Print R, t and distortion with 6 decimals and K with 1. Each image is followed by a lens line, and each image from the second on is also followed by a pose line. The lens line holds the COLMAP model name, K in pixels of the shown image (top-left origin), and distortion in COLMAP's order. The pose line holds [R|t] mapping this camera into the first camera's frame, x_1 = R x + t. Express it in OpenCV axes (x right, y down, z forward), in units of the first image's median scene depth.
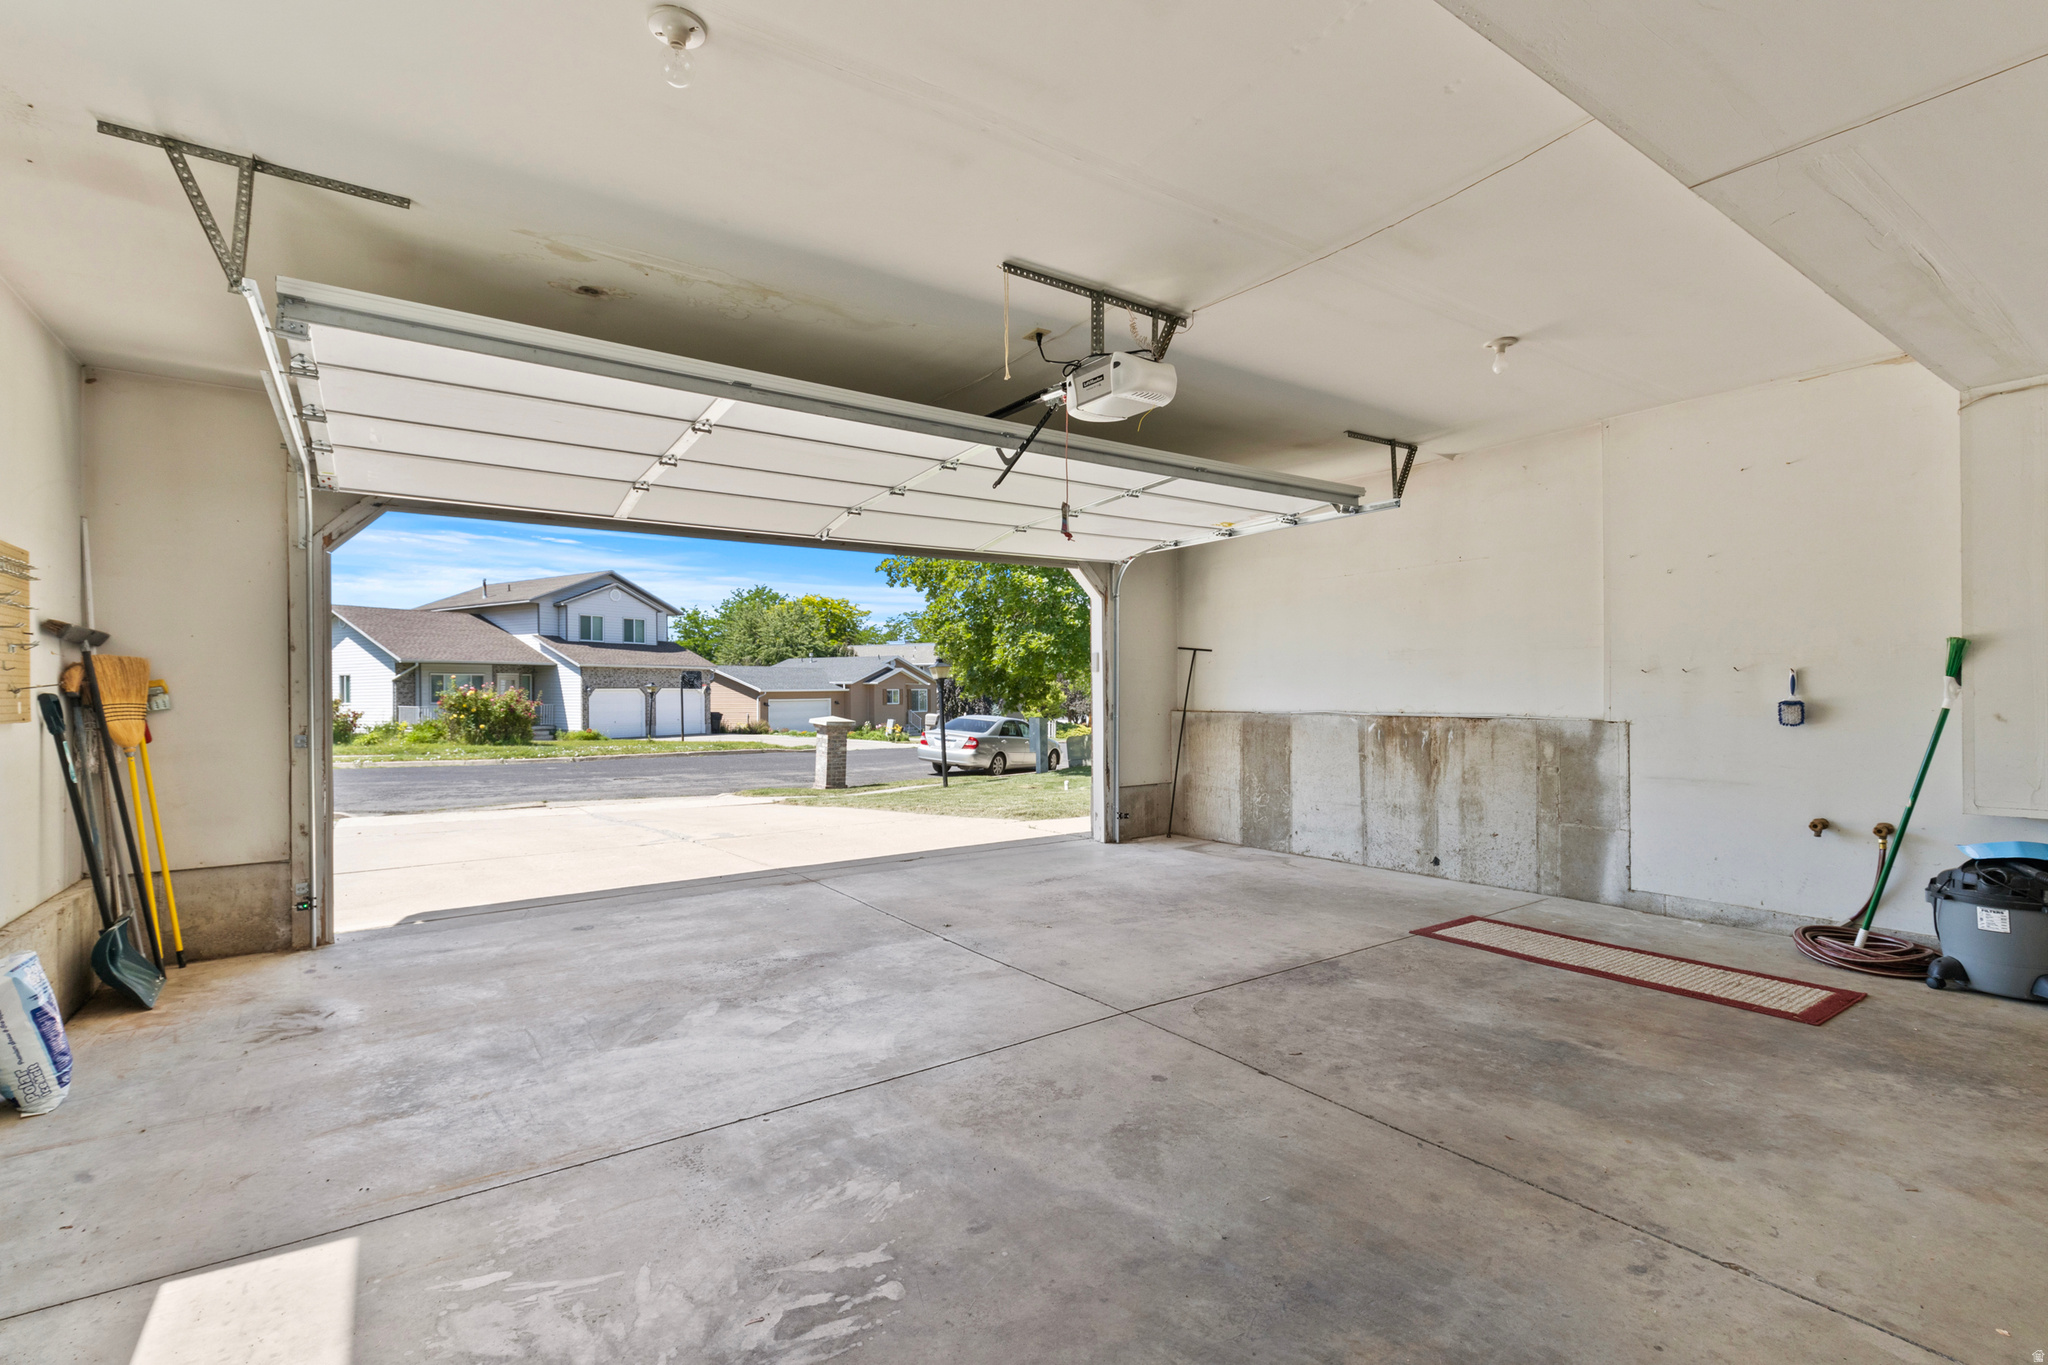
lens RADIAL K [[917.2, 0, 1012.0], [0, 917.2, 685.9], [0, 0, 1]] dist [0.001050, -0.000139]
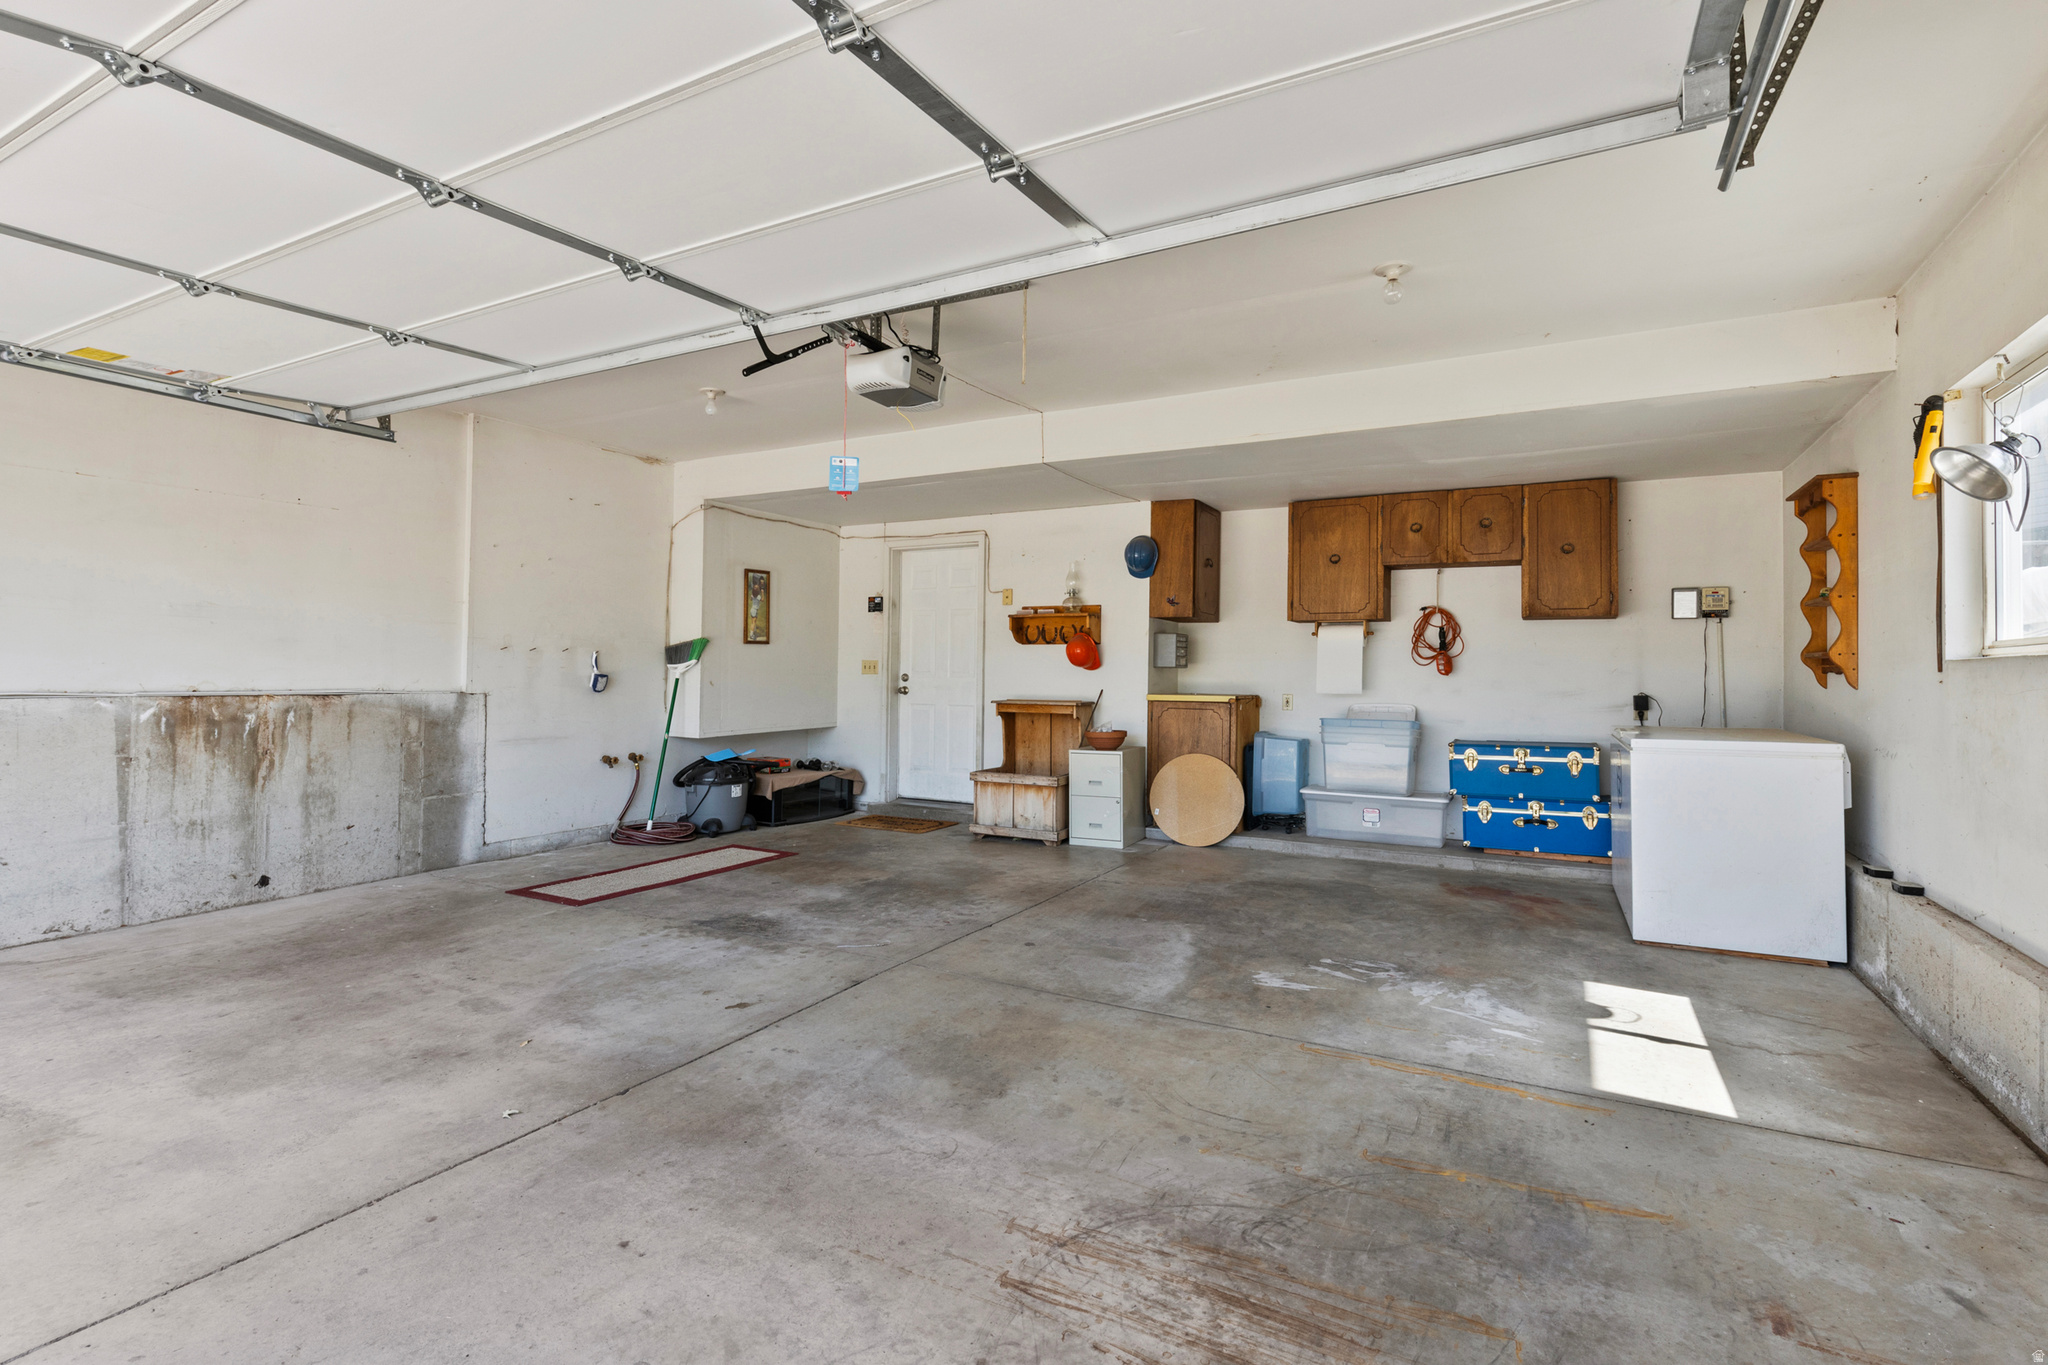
lens RADIAL K [[917.2, 0, 1012.0], [0, 917.2, 685.9], [0, 0, 1]] dist [0.001050, -0.000139]
pose [[-0.421241, -0.010288, 0.906891, -0.553317], [-0.012818, 0.999903, 0.005389, 0.015045], [-0.906858, -0.009355, -0.421332, 0.823229]]
